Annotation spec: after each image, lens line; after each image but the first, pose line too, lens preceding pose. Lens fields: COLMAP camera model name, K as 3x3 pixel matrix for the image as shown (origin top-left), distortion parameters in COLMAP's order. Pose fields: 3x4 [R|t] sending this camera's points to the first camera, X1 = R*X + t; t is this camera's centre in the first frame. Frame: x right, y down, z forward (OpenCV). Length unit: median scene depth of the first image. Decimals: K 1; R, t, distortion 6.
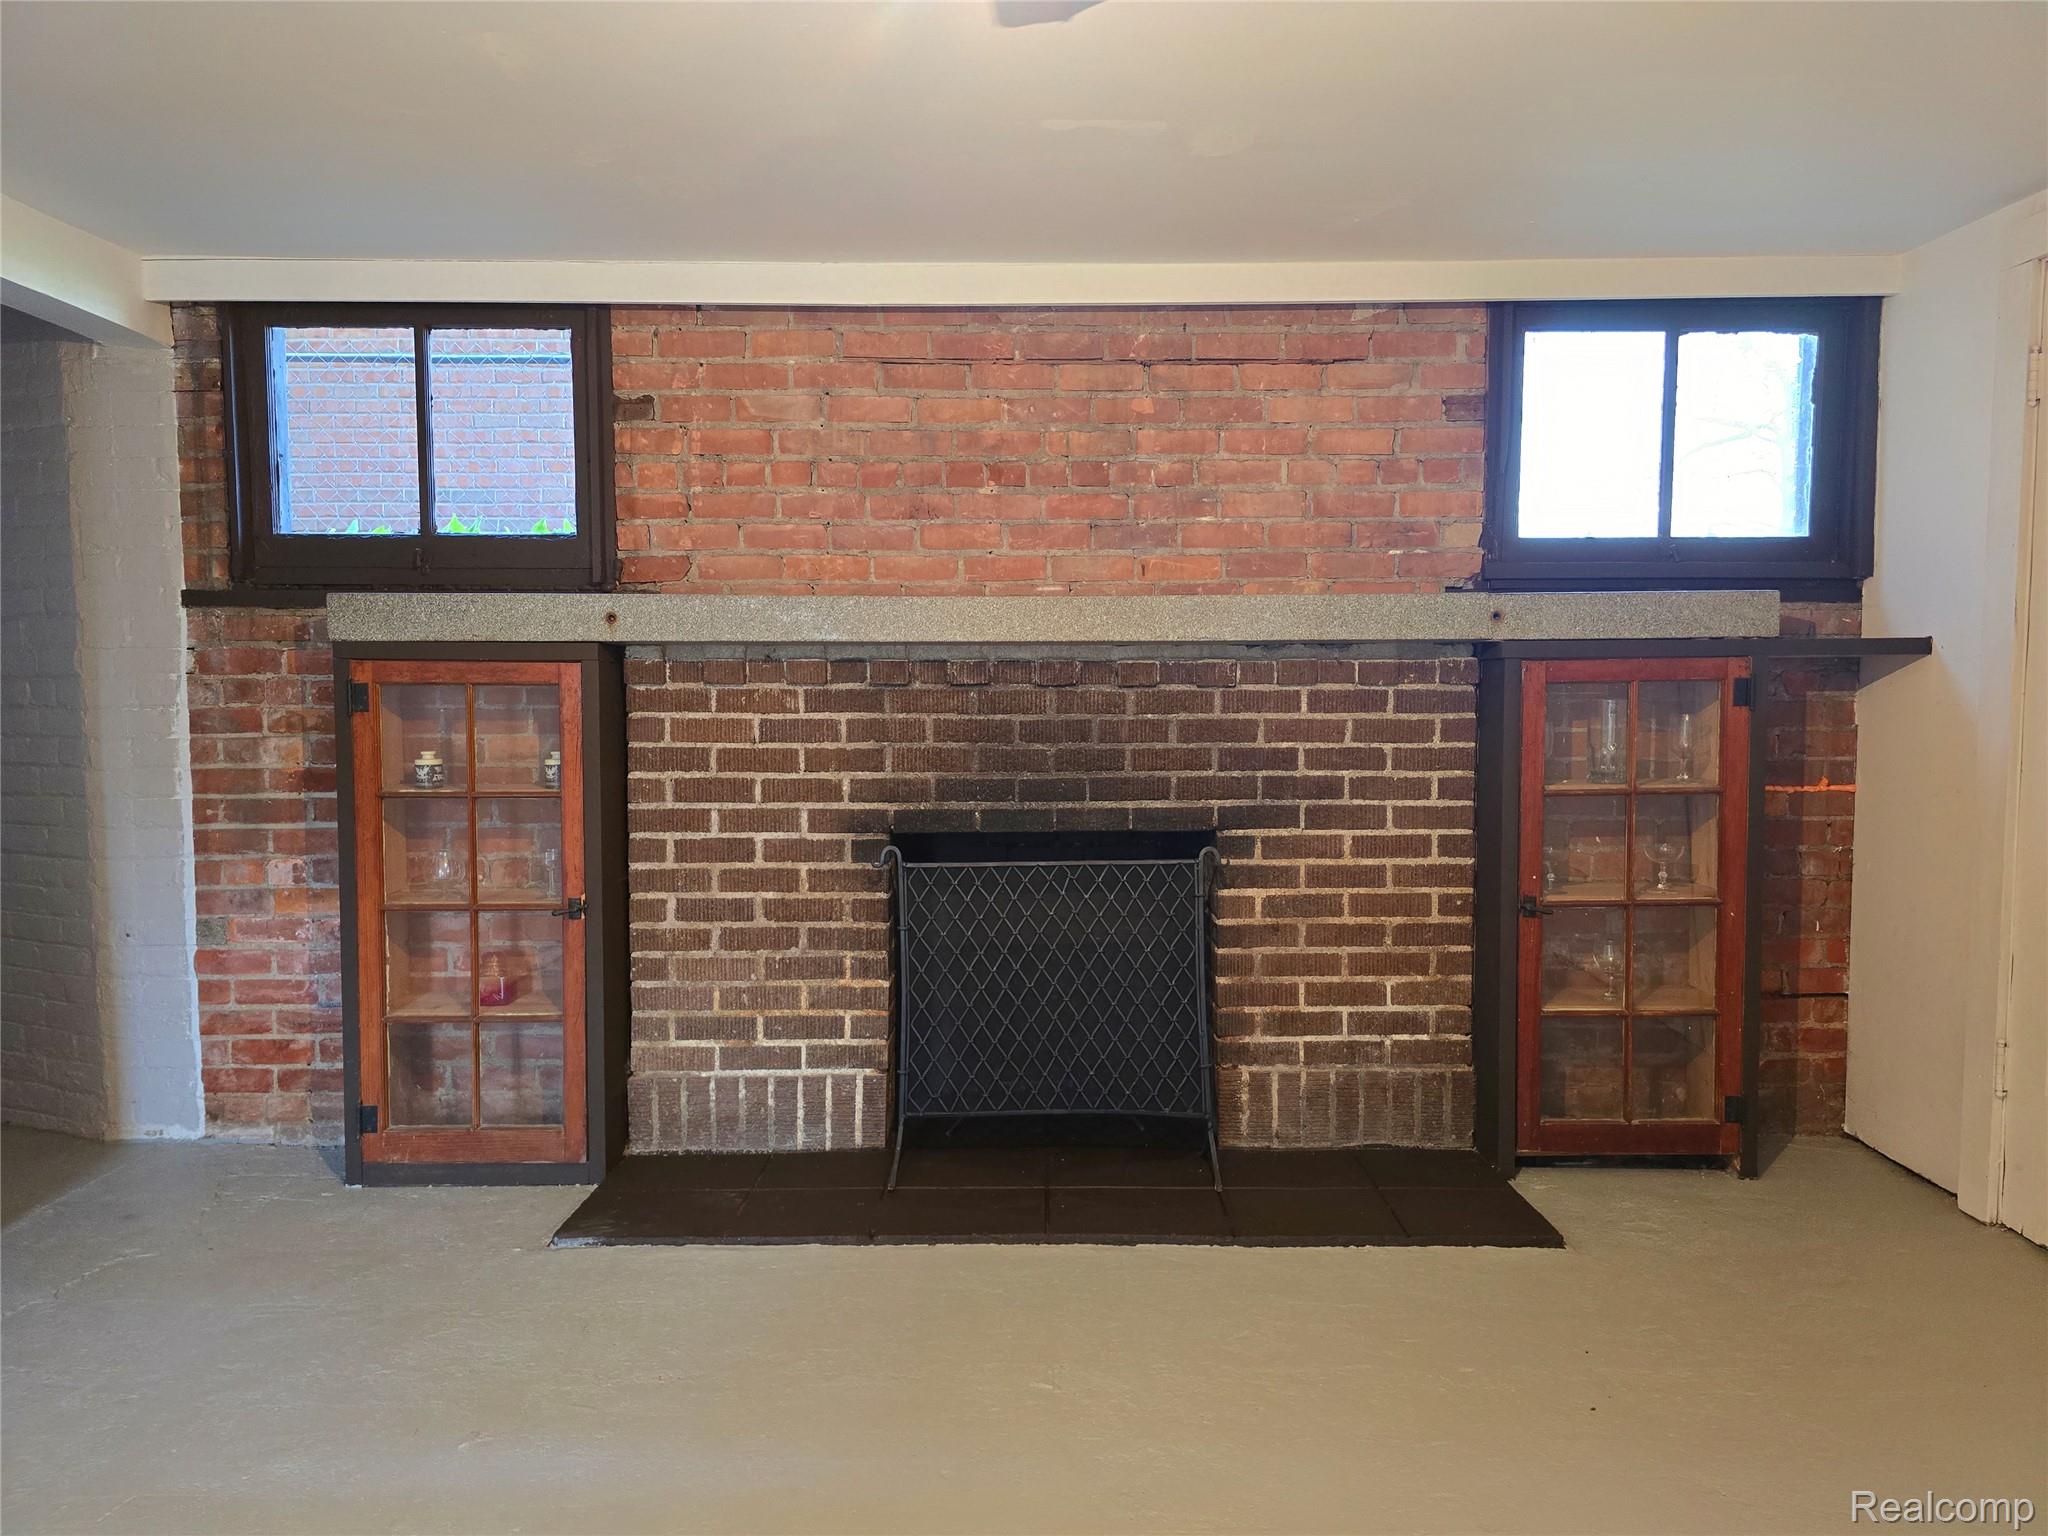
lens RADIAL K [[1375.4, 0, 1025.3], [0, 1375.4, 768.9], [0, 0, 1]] dist [0.047045, -0.022260]
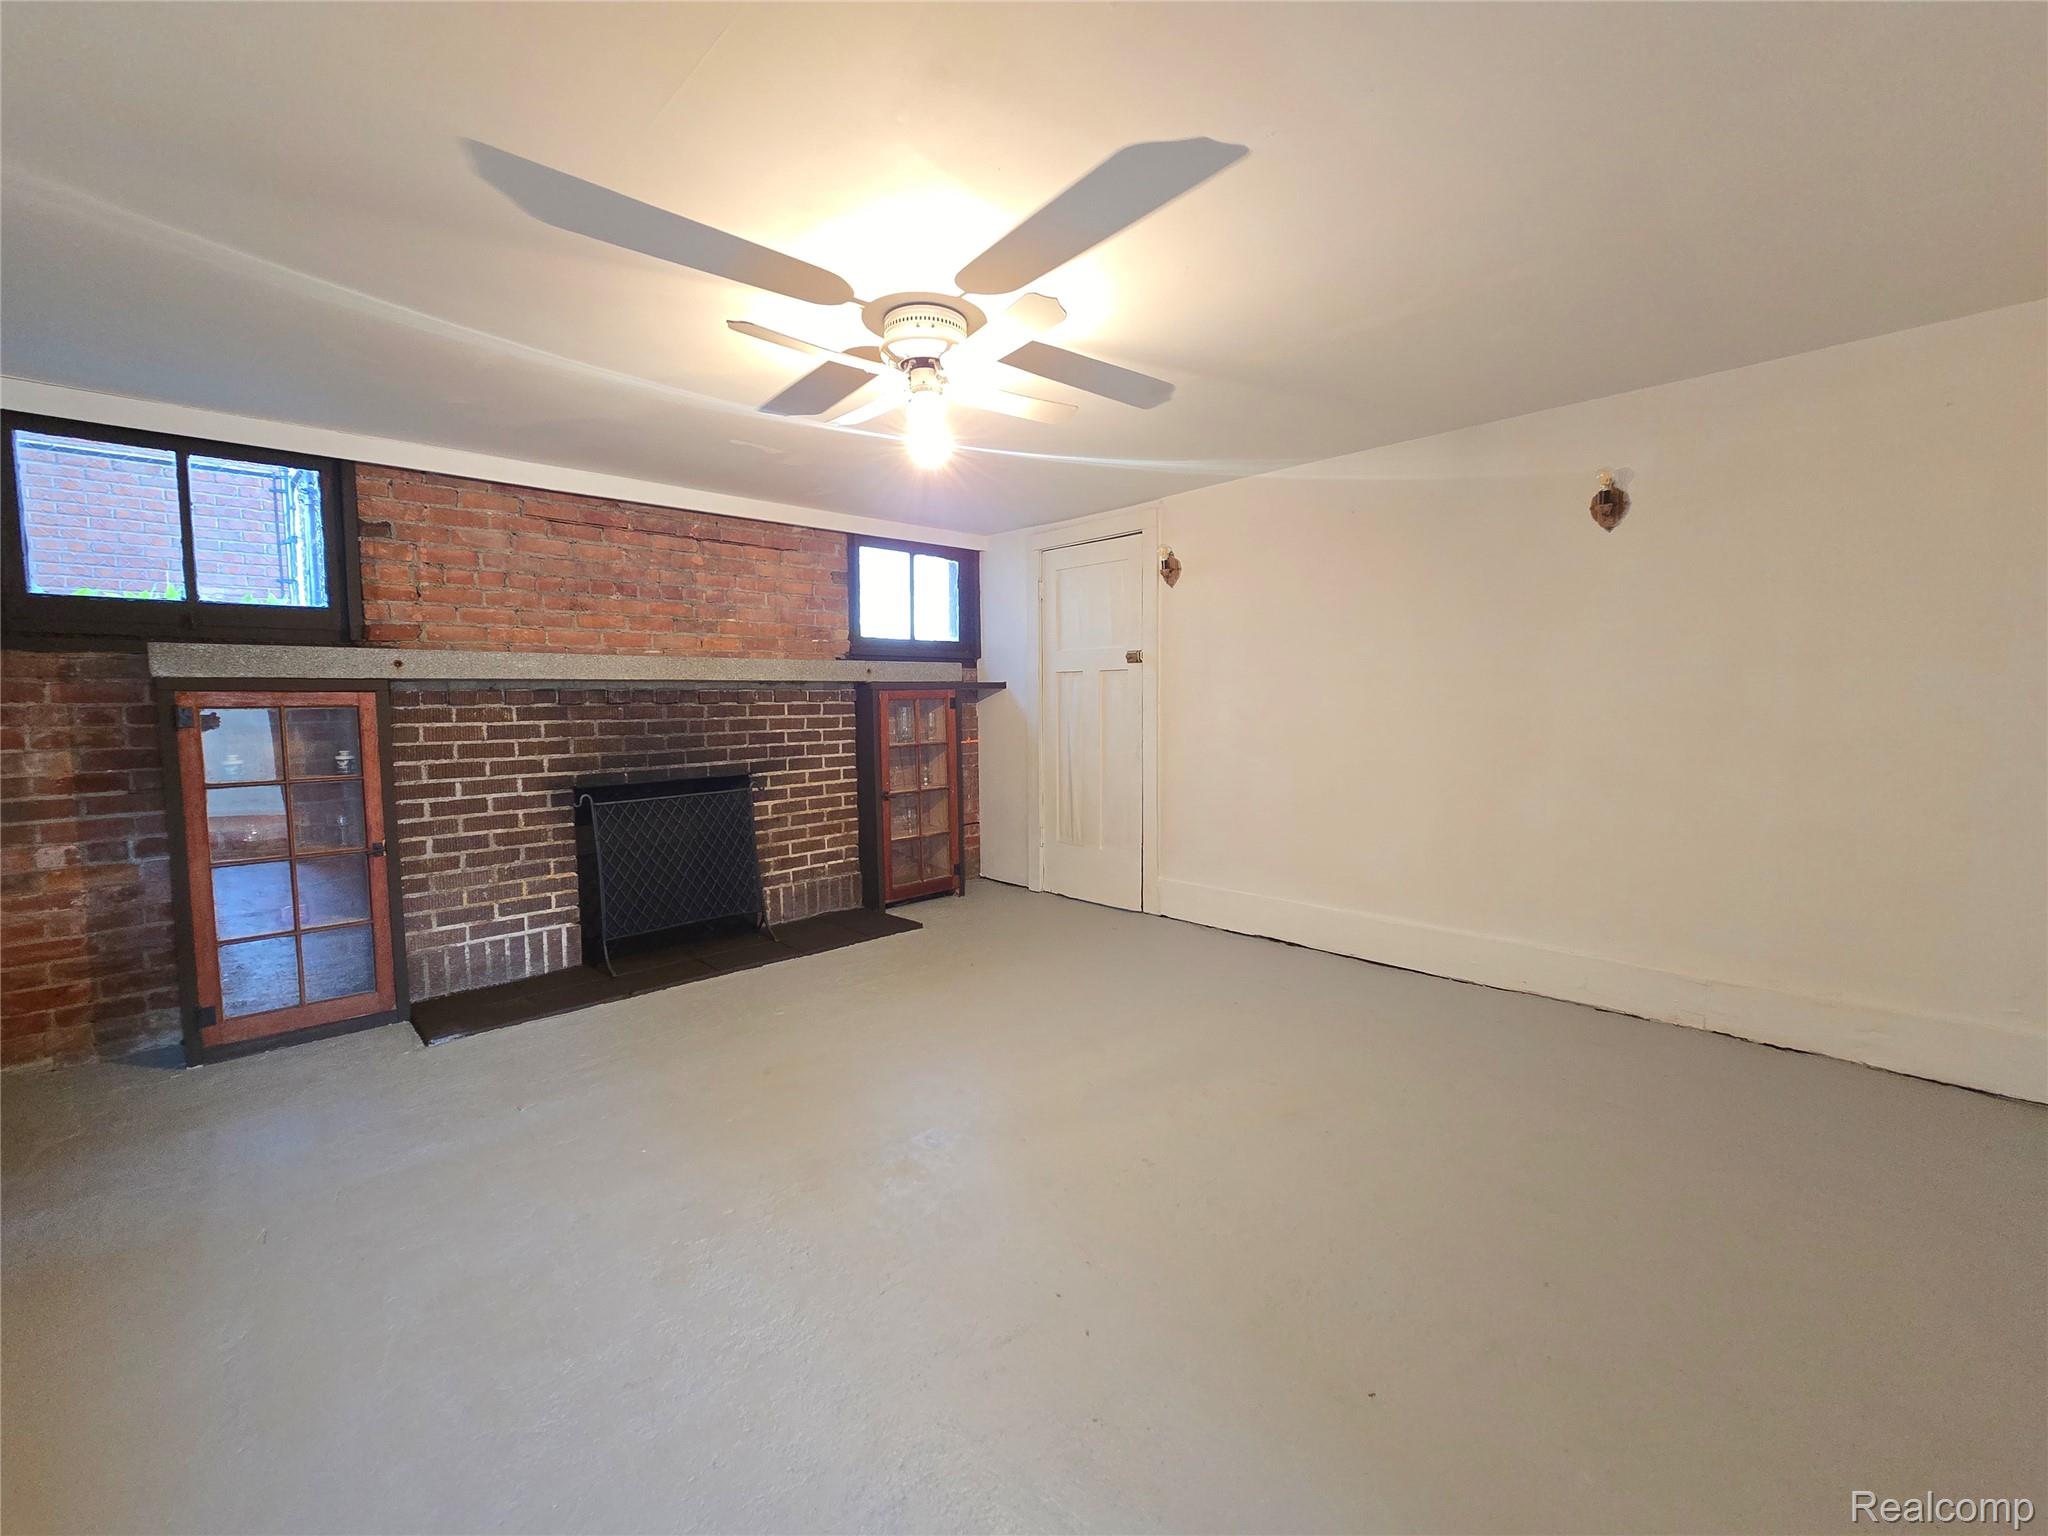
lens RADIAL K [[845.3, 0, 1018.1], [0, 845.3, 767.3], [0, 0, 1]] dist [-0.000034, 0.000194]
pose [[0.727502, -0.063064, 0.683202, -0.422839], [0.056779, 0.997885, 0.031652, 0.017819], [-0.683753, 0.015765, 0.729544, -0.183746]]
